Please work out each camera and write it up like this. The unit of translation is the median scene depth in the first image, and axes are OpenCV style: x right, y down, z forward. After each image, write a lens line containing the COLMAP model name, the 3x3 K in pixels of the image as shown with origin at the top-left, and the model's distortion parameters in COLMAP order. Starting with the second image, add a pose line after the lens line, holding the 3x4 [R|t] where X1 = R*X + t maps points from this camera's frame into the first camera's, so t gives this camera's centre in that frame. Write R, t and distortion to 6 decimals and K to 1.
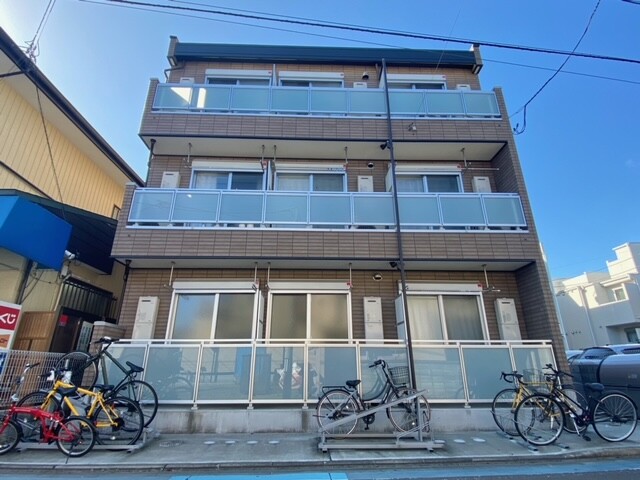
lens RADIAL K [[334.4, 0, 319.6], [0, 334.4, 239.4], [0, 0, 1]] dist [0.011585, -0.006784]
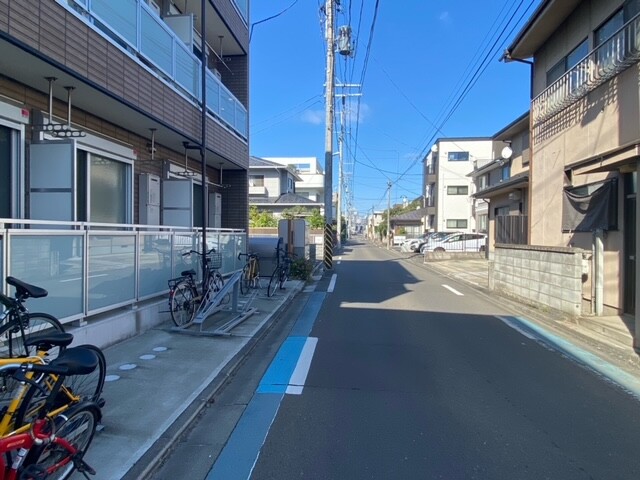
lens RADIAL K [[377.2, 0, 316.6], [0, 377.2, 241.7], [0, 0, 1]] dist [0.008657, -0.012688]
pose [[0.151809, -0.019813, 0.988211, -0.712674], [-0.362772, 0.928907, 0.074354, 0.112668], [-0.919429, -0.369783, 0.133829, 0.451726]]
